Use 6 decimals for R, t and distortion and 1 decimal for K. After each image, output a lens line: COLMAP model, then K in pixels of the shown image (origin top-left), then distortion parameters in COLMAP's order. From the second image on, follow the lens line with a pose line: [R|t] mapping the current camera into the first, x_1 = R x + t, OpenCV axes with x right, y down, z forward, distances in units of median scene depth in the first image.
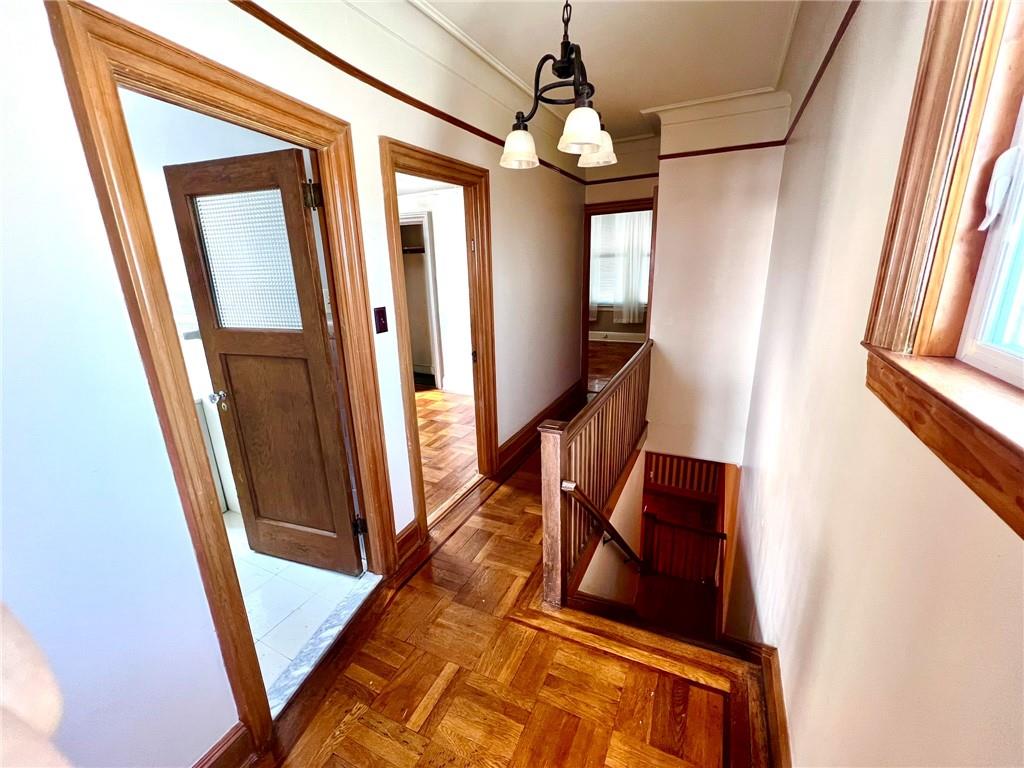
lens RADIAL K [[423.0, 0, 512.3], [0, 423.0, 382.3], [0, 0, 1]] dist [-0.002888, -0.000267]
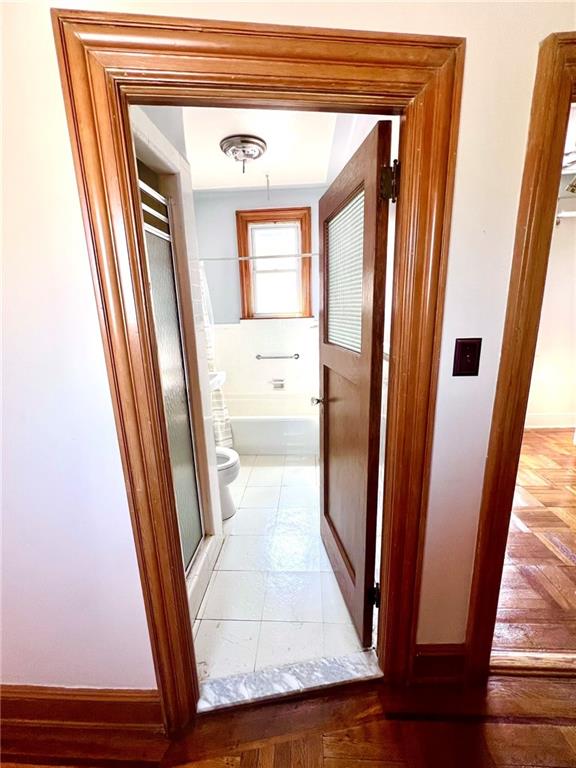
lens RADIAL K [[317.3, 0, 290.6], [0, 317.3, 379.6], [0, 0, 1]] dist [-0.002888, -0.000267]
pose [[0.387300, 0.219000, -0.895565, 0.039823], [-0.235618, 0.962632, 0.133504, -0.135647], [0.891338, 0.159305, 0.424428, 0.660581]]
